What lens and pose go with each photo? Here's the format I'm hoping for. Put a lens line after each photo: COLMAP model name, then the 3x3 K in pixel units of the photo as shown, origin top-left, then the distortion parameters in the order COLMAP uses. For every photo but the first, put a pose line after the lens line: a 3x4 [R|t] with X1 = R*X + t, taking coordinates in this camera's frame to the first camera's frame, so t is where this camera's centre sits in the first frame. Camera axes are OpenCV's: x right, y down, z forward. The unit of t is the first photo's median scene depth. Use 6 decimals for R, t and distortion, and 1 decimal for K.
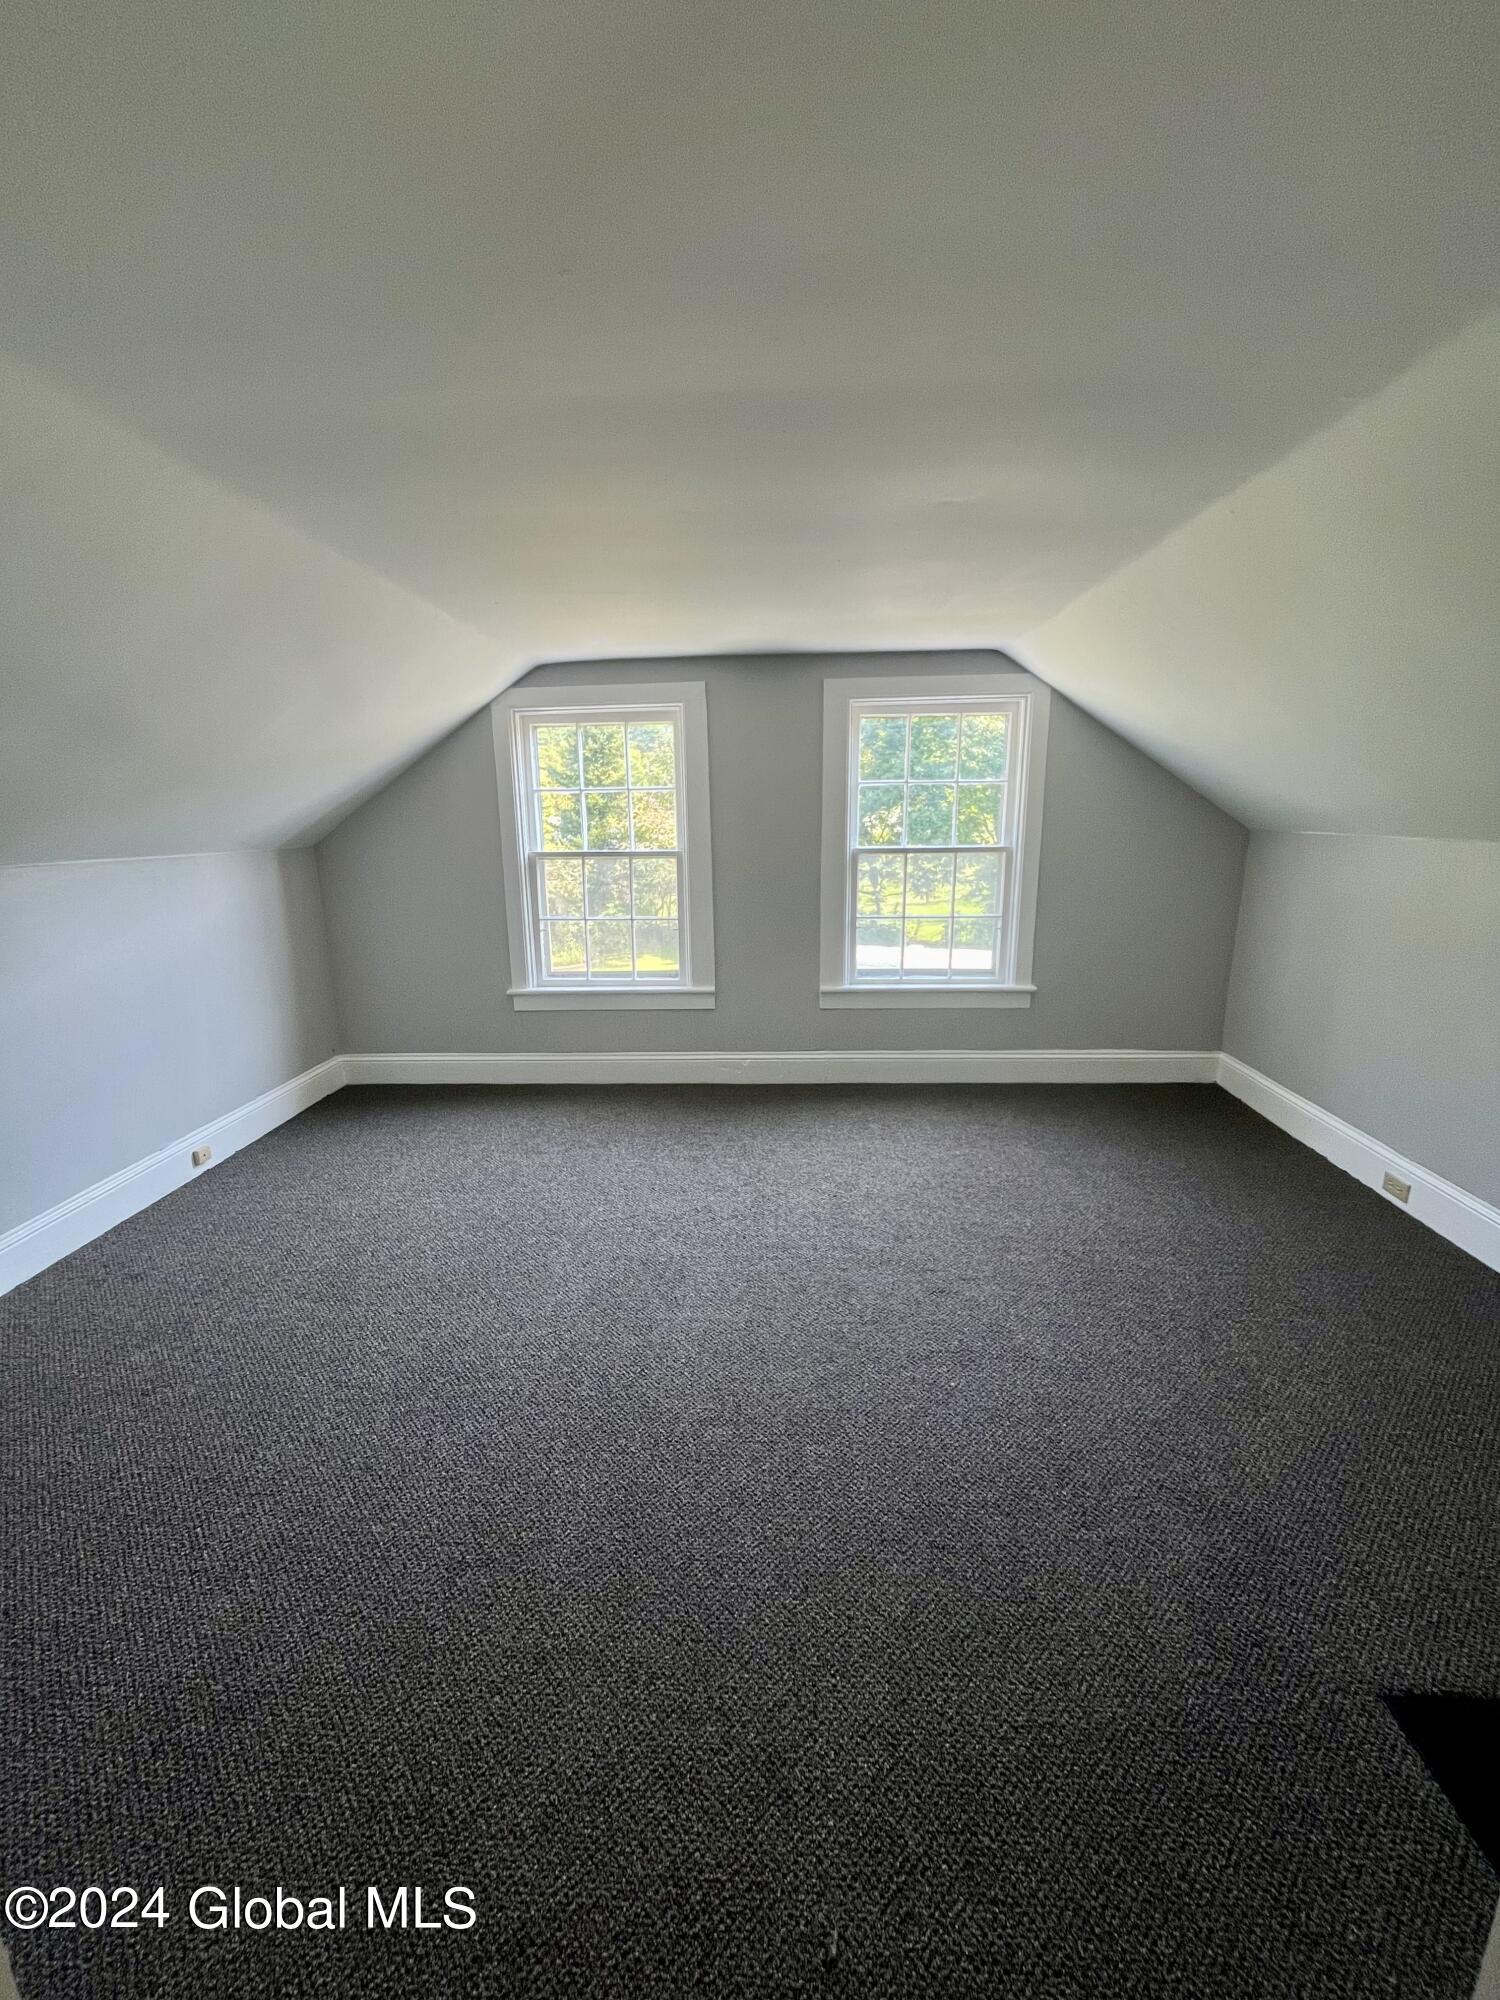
lens RADIAL K [[809.0, 0, 746.8], [0, 809.0, 993.8], [0, 0, 1]] dist [-0.001983, -0.000528]
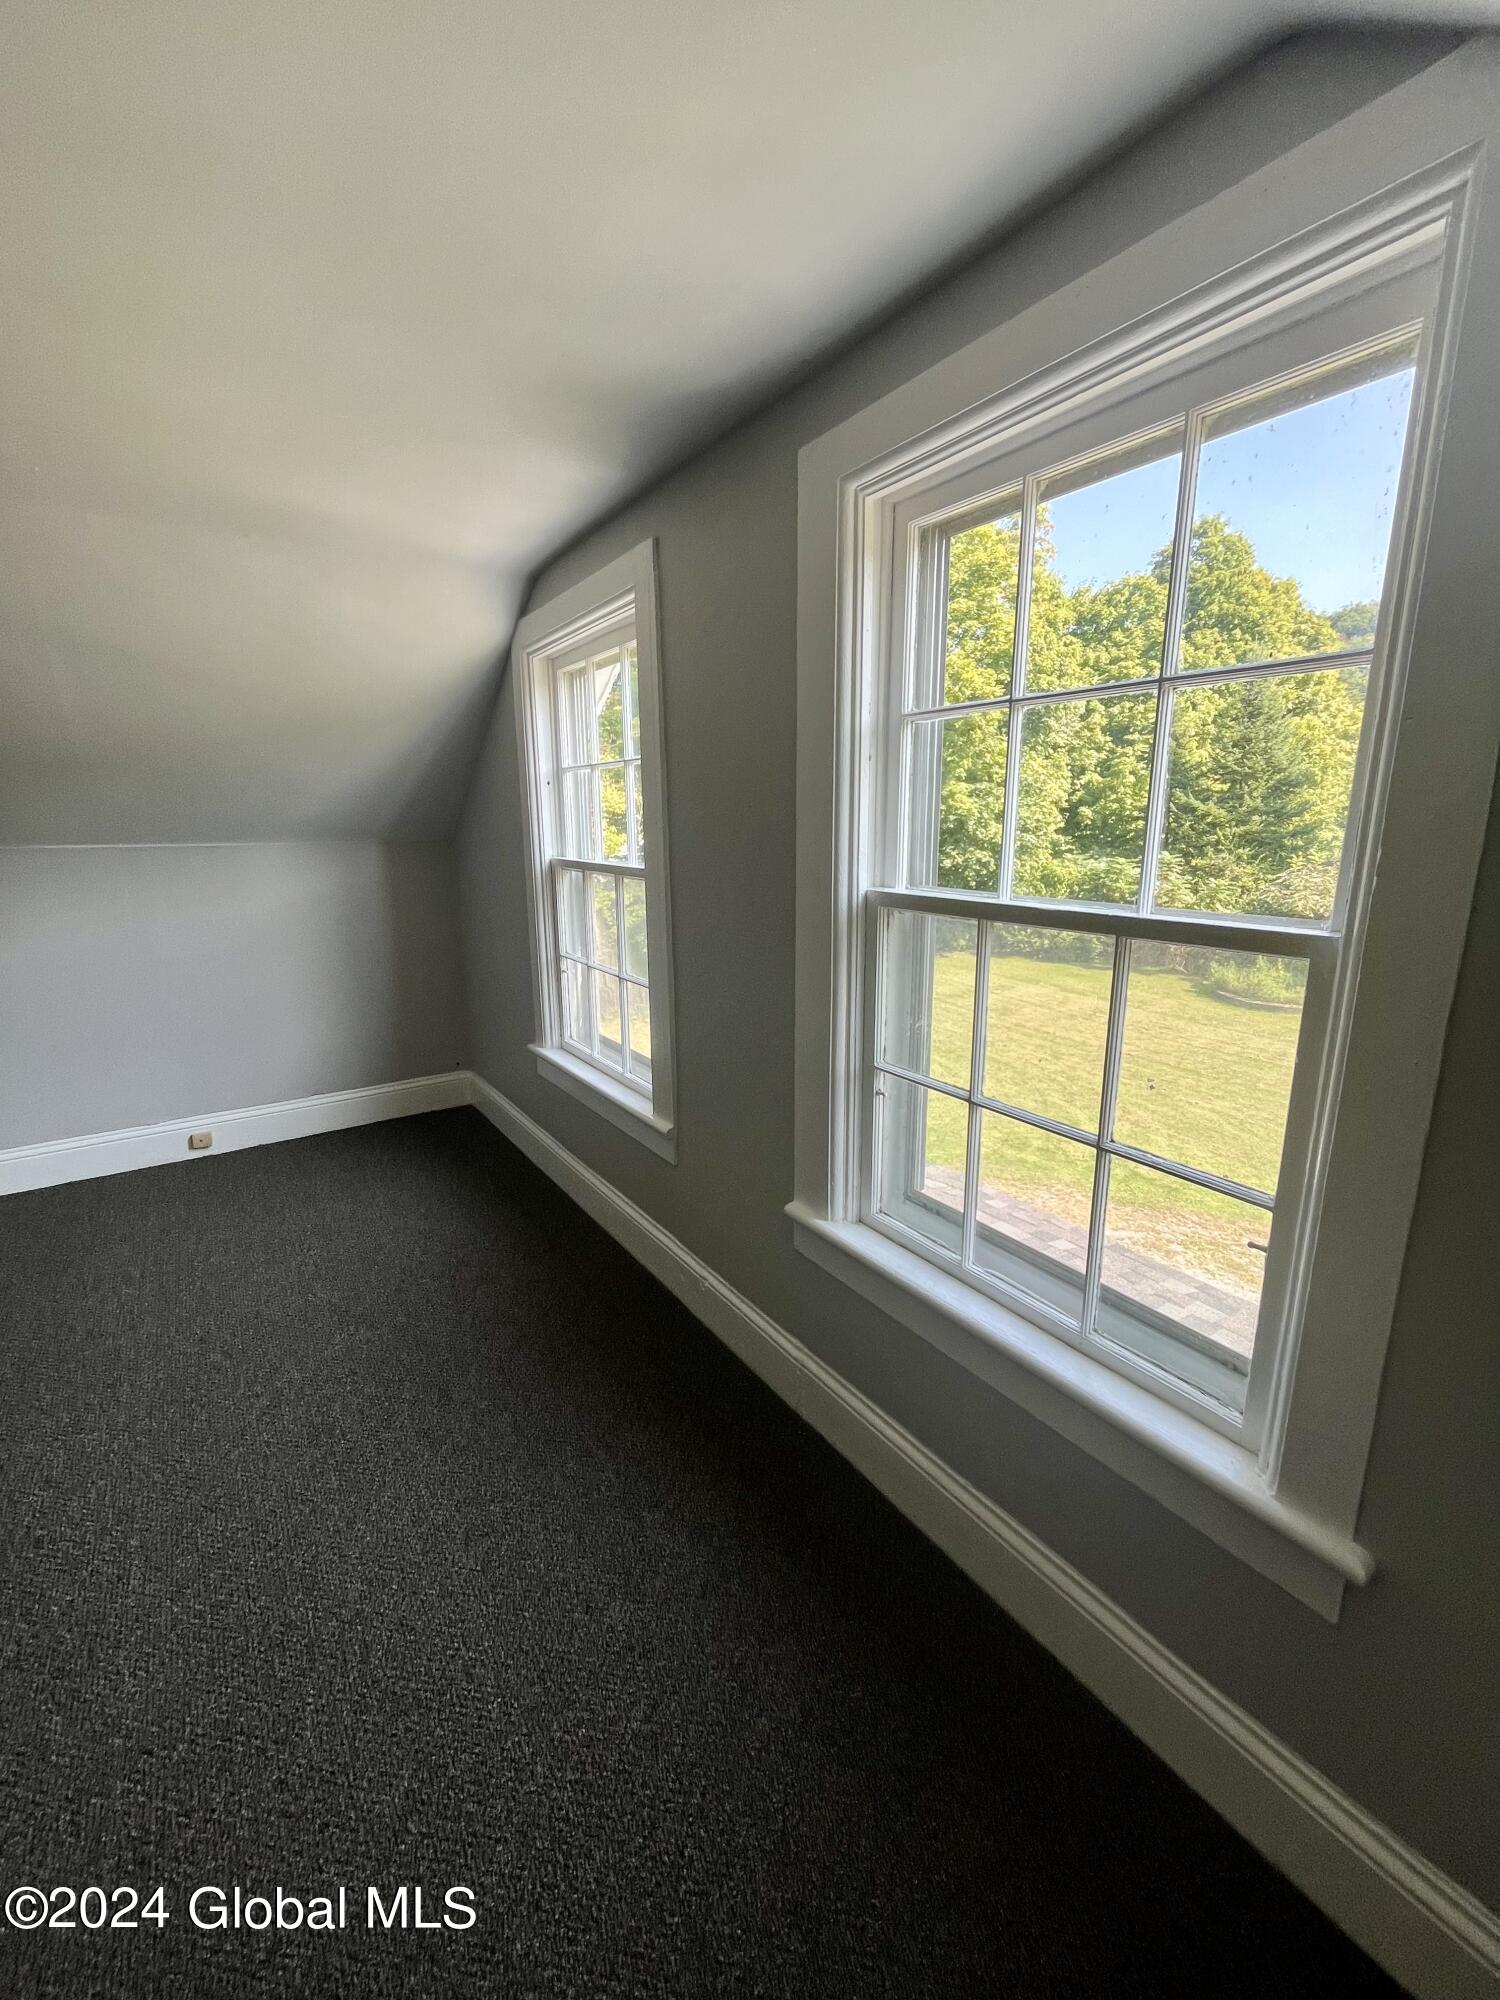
lens RADIAL K [[809.0, 0, 746.8], [0, 809.0, 993.8], [0, 0, 1]] dist [-0.001983, -0.000528]
pose [[0.595938, 0.175678, -0.783578, 0.426836], [-0.174290, 0.980813, 0.087345, -0.162814], [0.783888, 0.084517, 0.615123, 0.768733]]
